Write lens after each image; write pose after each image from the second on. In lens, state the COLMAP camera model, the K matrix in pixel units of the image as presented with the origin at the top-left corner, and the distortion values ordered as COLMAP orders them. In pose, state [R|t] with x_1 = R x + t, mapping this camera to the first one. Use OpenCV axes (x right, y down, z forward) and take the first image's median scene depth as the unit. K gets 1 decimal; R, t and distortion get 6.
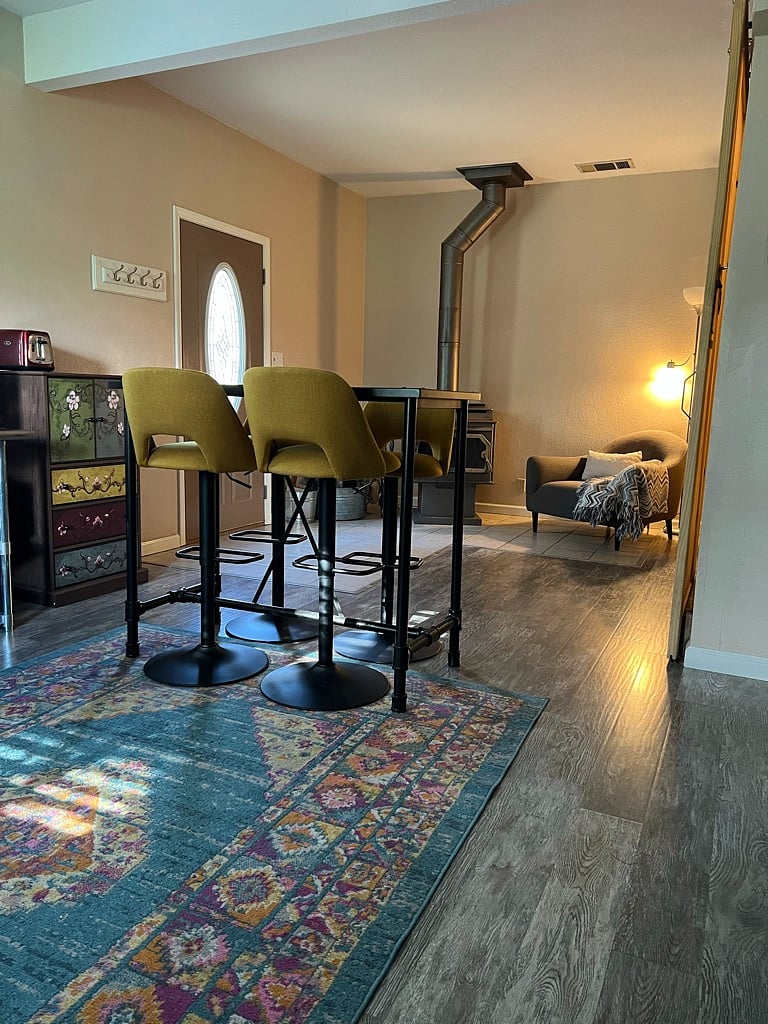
lens RADIAL K [[781.8, 0, 384.0], [0, 781.8, 512.0], [0, 0, 1]] dist [0.046890, -0.003436]
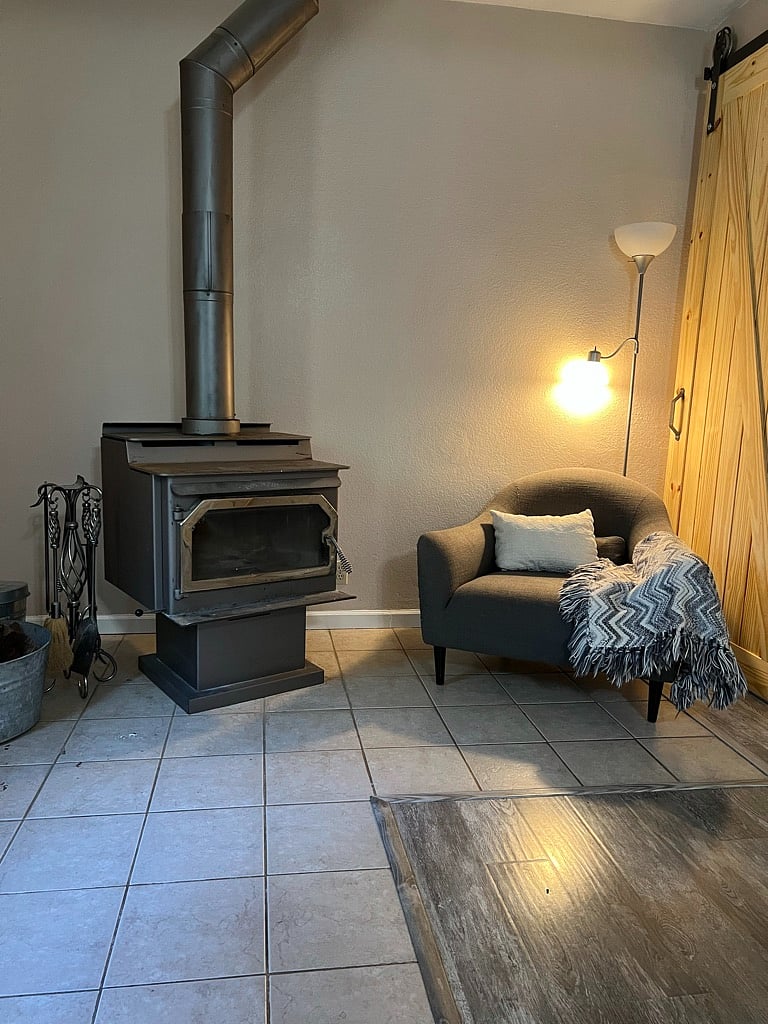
lens RADIAL K [[781.8, 0, 384.0], [0, 781.8, 512.0], [0, 0, 1]] dist [0.046890, -0.003436]
pose [[0.829838, -0.083454, 0.551728, -0.101847], [0.074098, 0.996477, 0.039278, -0.104708], [-0.553062, 0.008288, 0.833099, 0.594633]]
